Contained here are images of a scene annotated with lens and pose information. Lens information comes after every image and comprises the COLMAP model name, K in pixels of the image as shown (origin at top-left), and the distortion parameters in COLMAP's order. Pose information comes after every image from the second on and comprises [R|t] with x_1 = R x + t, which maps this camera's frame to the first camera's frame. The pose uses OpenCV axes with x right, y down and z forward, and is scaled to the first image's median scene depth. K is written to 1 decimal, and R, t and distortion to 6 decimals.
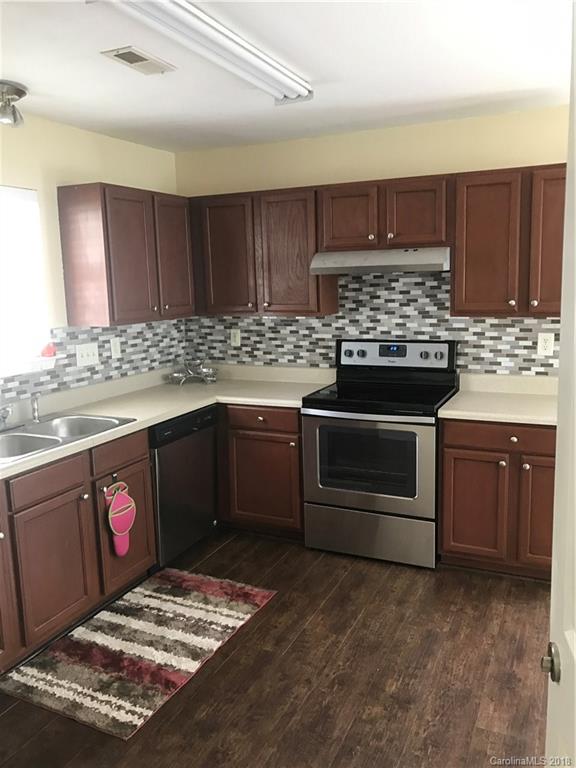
lens RADIAL K [[625.1, 0, 289.6], [0, 625.1, 368.6], [0, 0, 1]] dist [0.006467, -0.001330]
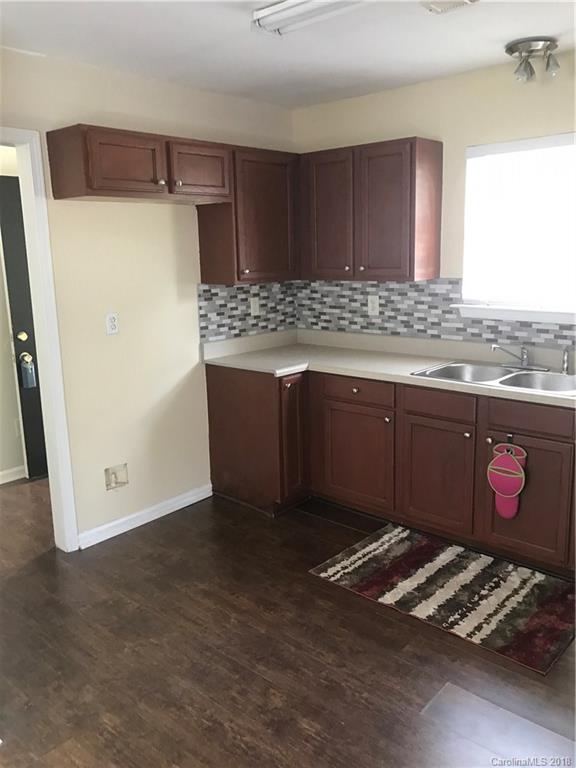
lens RADIAL K [[625.1, 0, 289.6], [0, 625.1, 368.6], [0, 0, 1]] dist [0.006467, -0.001330]
pose [[-0.281986, 0.217096, -0.934534, 0.785756], [-0.099860, 0.962131, 0.253639, -0.159062], [0.954207, 0.164845, -0.249628, 1.009158]]
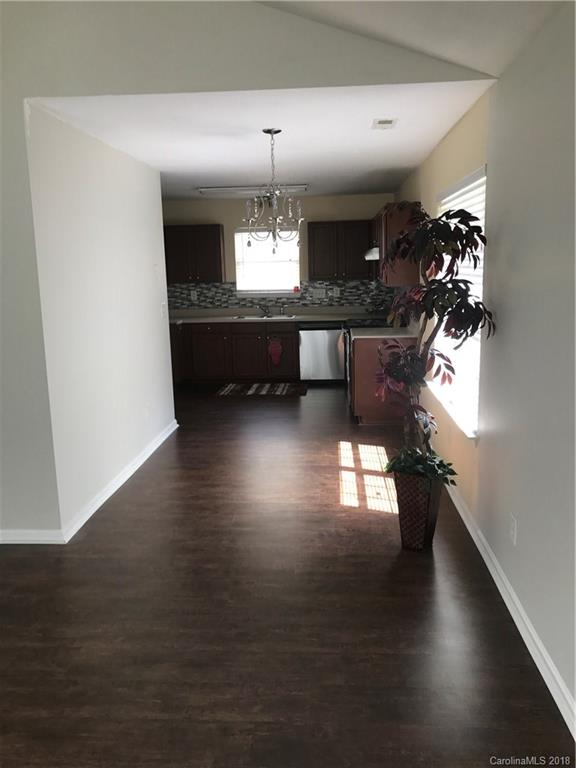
lens RADIAL K [[625.1, 0, 288.0], [0, 625.1, 384.0], [0, 0, 1]] dist [0.150503, -0.000298]
pose [[0.370012, 0.195919, -0.908134, 2.588157], [-0.117825, 0.979513, 0.163312, -0.084474], [0.921525, 0.046574, 0.385516, -0.009162]]
